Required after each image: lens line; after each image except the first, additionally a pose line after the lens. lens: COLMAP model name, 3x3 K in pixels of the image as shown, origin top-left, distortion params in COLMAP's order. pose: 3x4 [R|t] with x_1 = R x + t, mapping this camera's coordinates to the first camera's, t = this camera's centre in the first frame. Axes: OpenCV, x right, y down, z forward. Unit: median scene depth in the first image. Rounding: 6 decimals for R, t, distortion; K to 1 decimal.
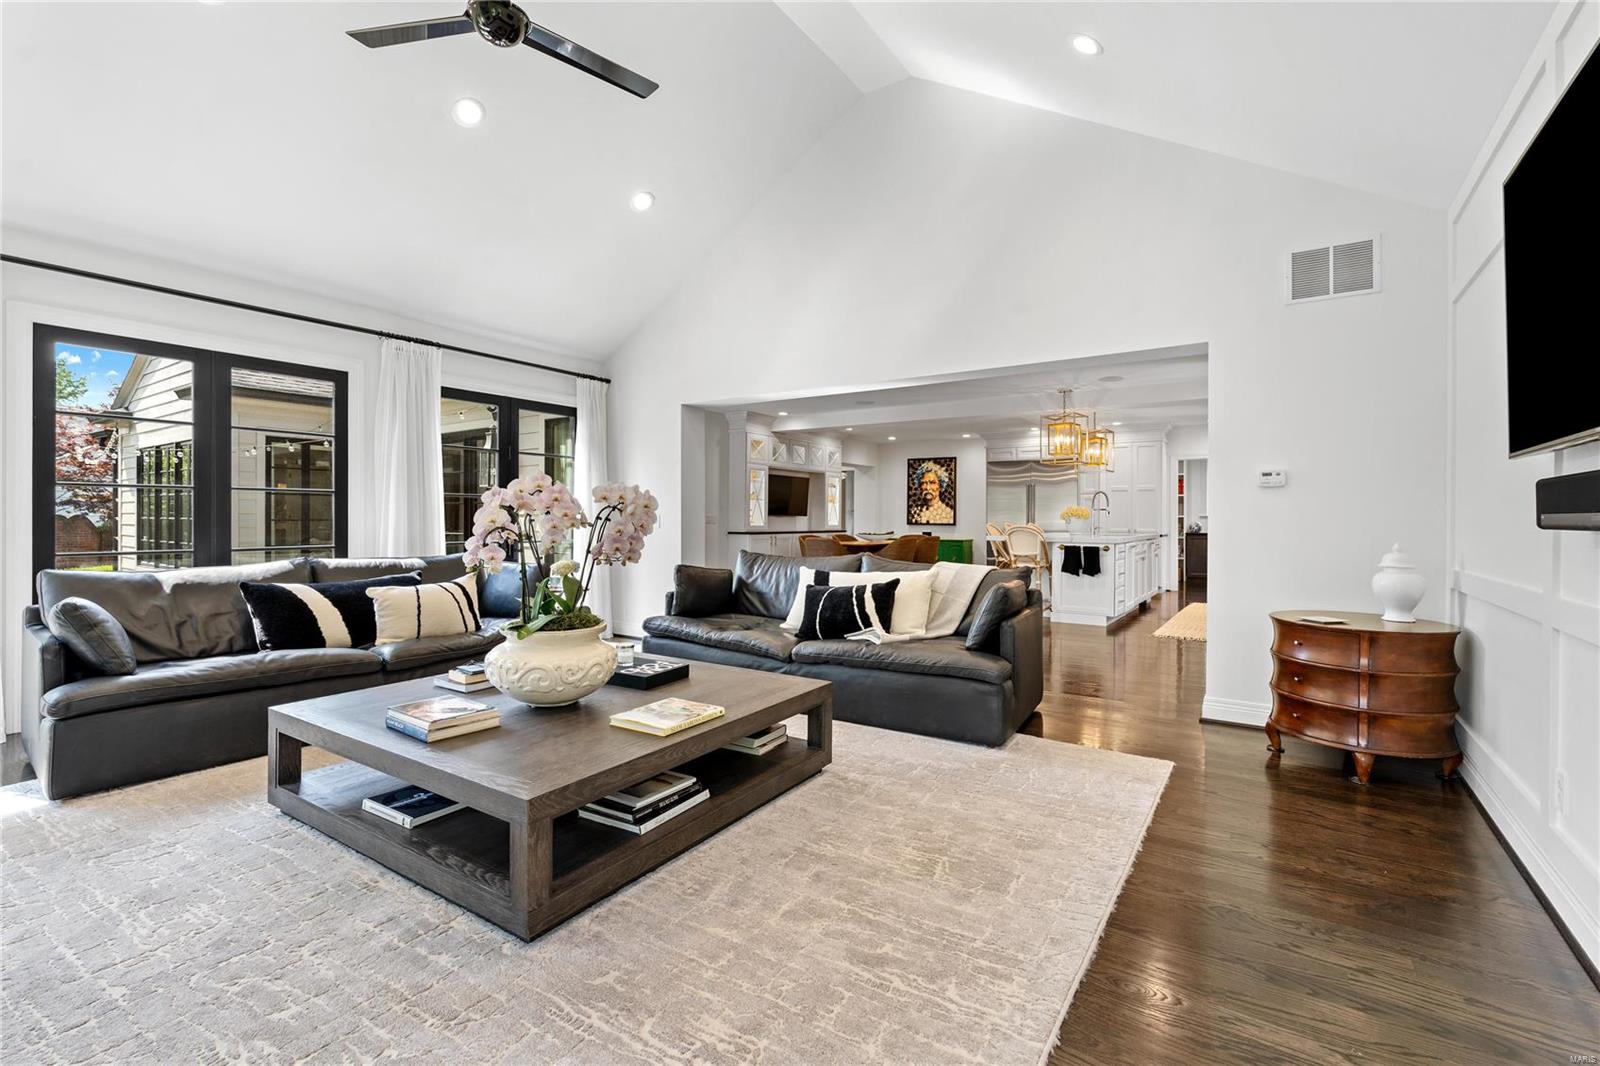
lens RADIAL K [[698.0, 0, 802.5], [0, 698.0, 525.9], [0, 0, 1]] dist [0.000617, -0.000499]
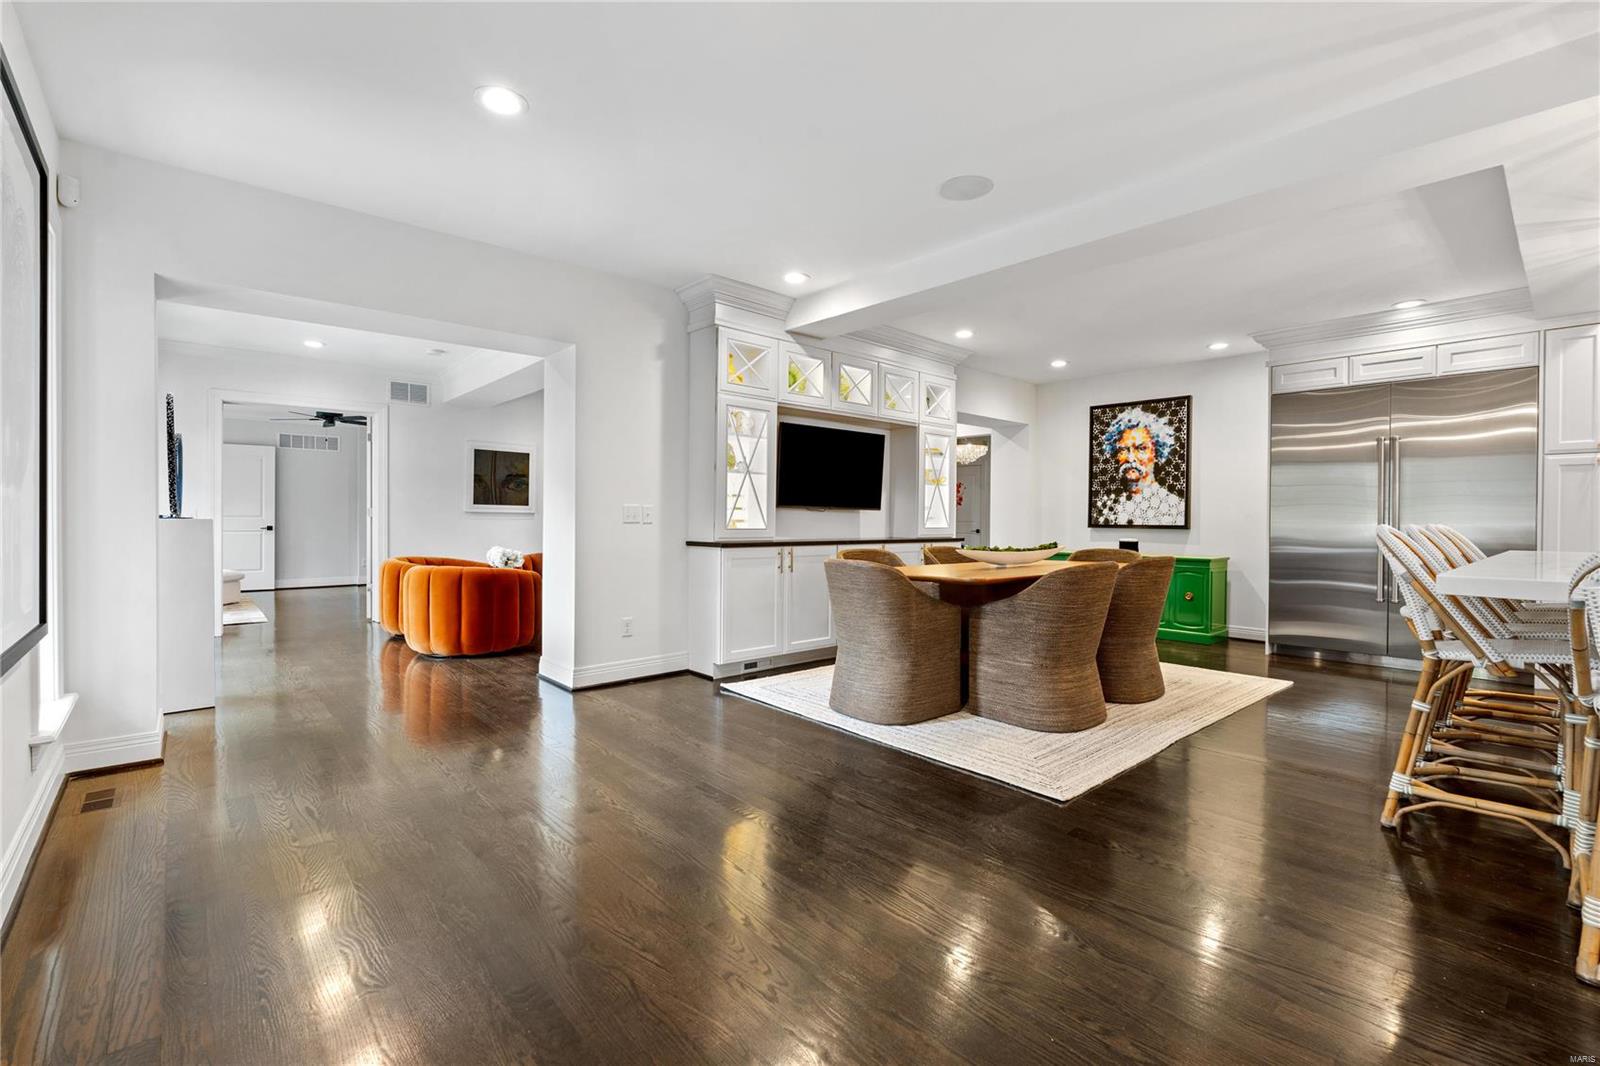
lens RADIAL K [[698.0, 0, 814.4], [0, 698.0, 519.5], [0, 0, 1]] dist [0.000617, -0.000499]
pose [[0.974487, 0.004847, -0.224391, 0.066343], [-0.006672, 0.999951, -0.007375, -0.002681], [0.224344, 0.008684, 0.974471, 0.439694]]
